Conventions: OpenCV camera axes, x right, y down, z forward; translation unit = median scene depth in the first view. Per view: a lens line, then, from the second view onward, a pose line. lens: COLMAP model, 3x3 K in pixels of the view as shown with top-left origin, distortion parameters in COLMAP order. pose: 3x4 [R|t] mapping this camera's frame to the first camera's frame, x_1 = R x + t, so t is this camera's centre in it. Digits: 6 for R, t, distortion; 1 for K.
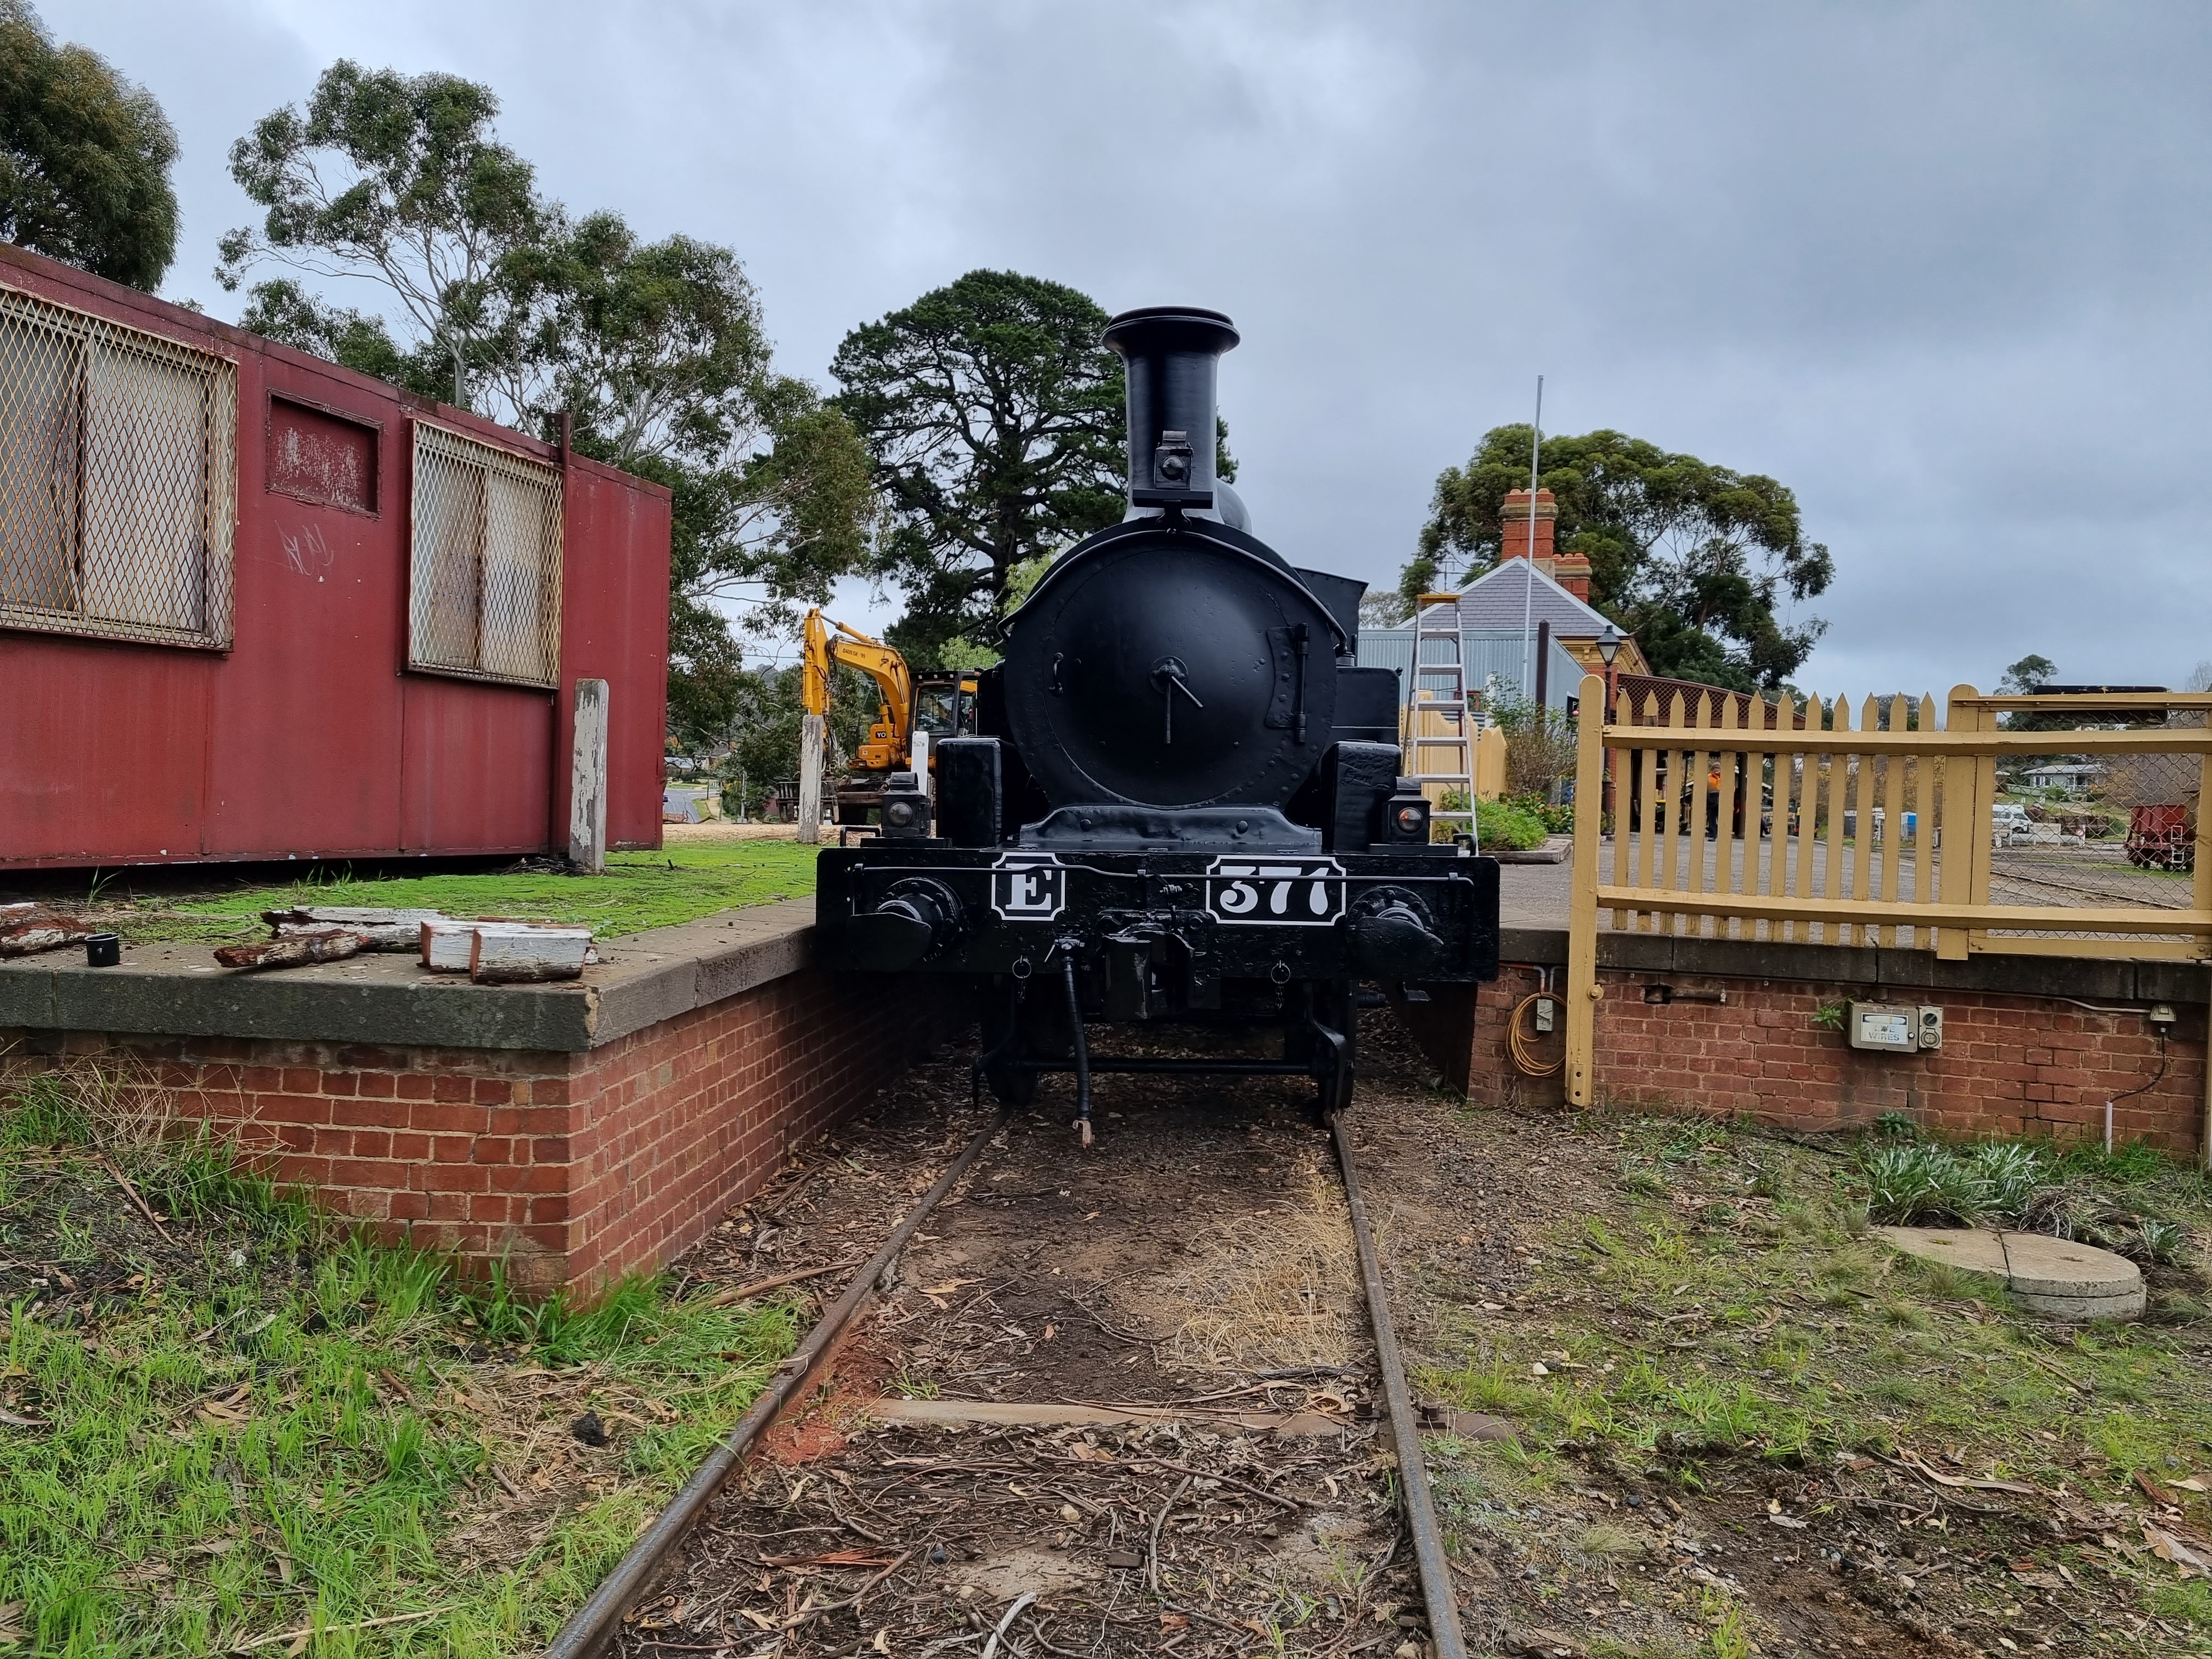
lens RADIAL K [[1594.7, 0, 1107.3], [0, 1594.7, 800.8], [0, 0, 1]] dist [0.032134, -0.001480]
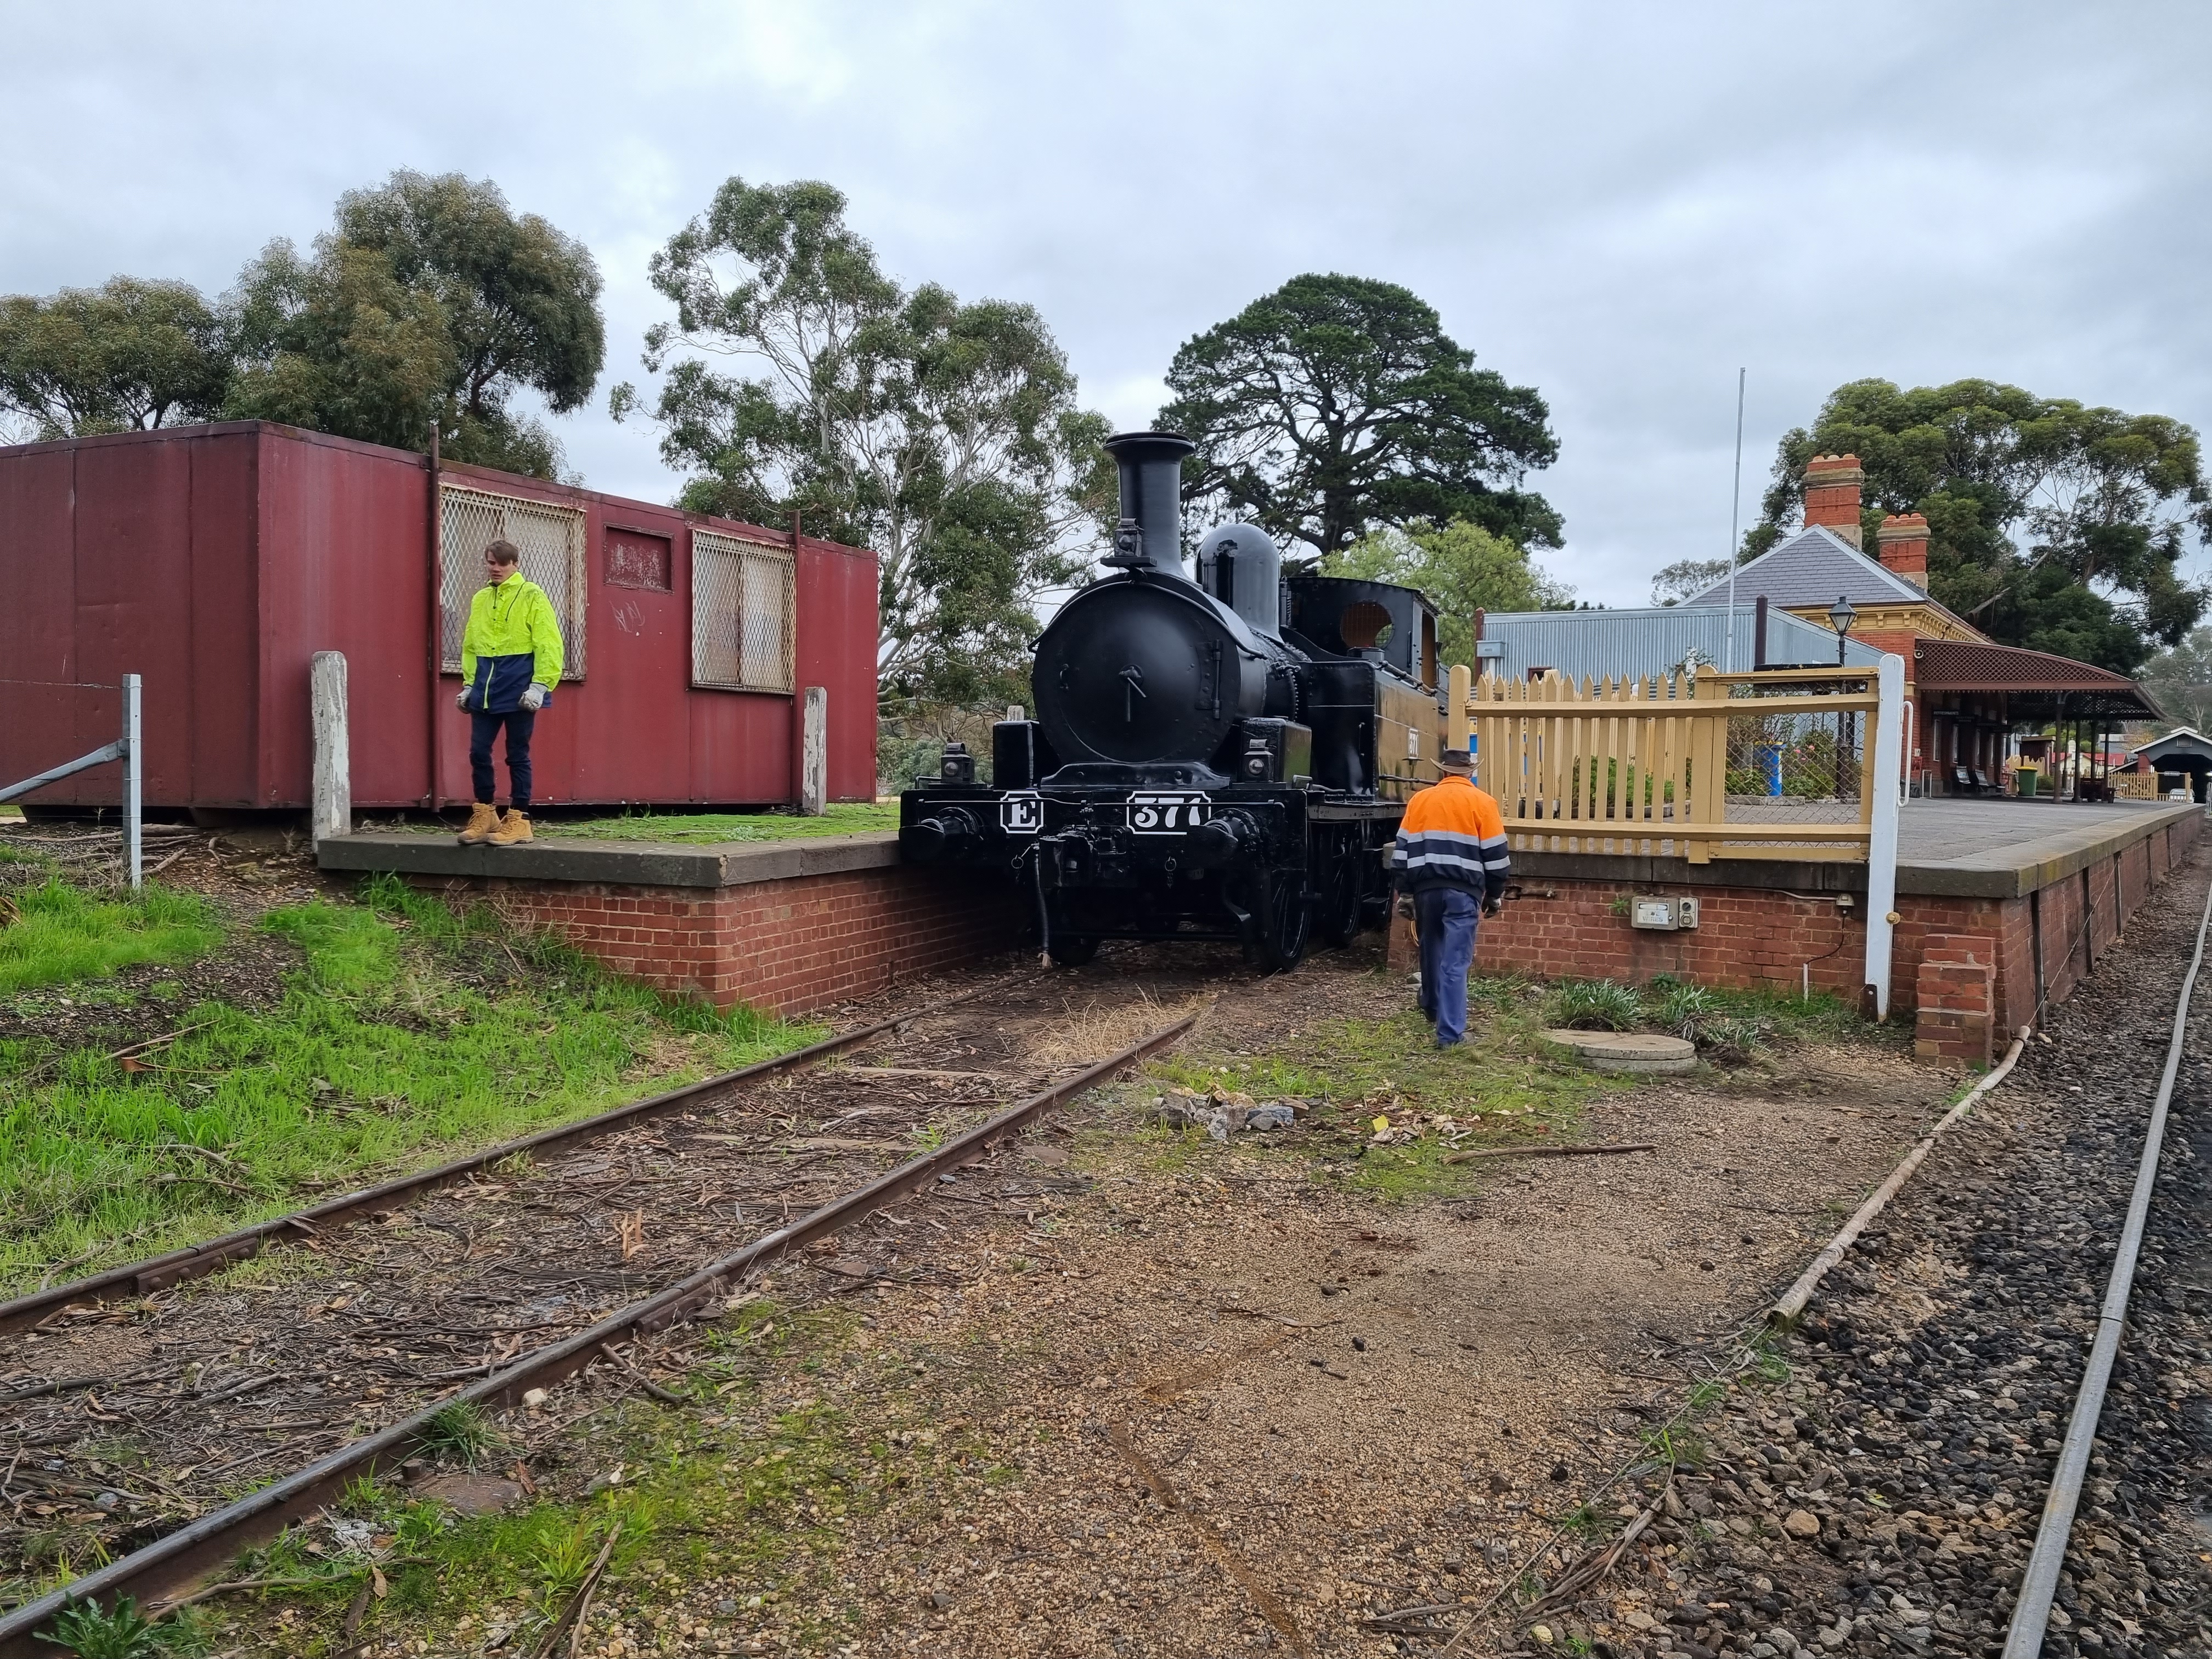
lens RADIAL K [[1594.7, 0, 1107.3], [0, 1594.7, 800.8], [0, 0, 1]] dist [0.032134, -0.001480]
pose [[0.970217, -0.011822, -0.241950, 0.090566], [0.014552, 0.999849, 0.009497, 0.006009], [0.241801, -0.012735, 0.970242, -0.115875]]
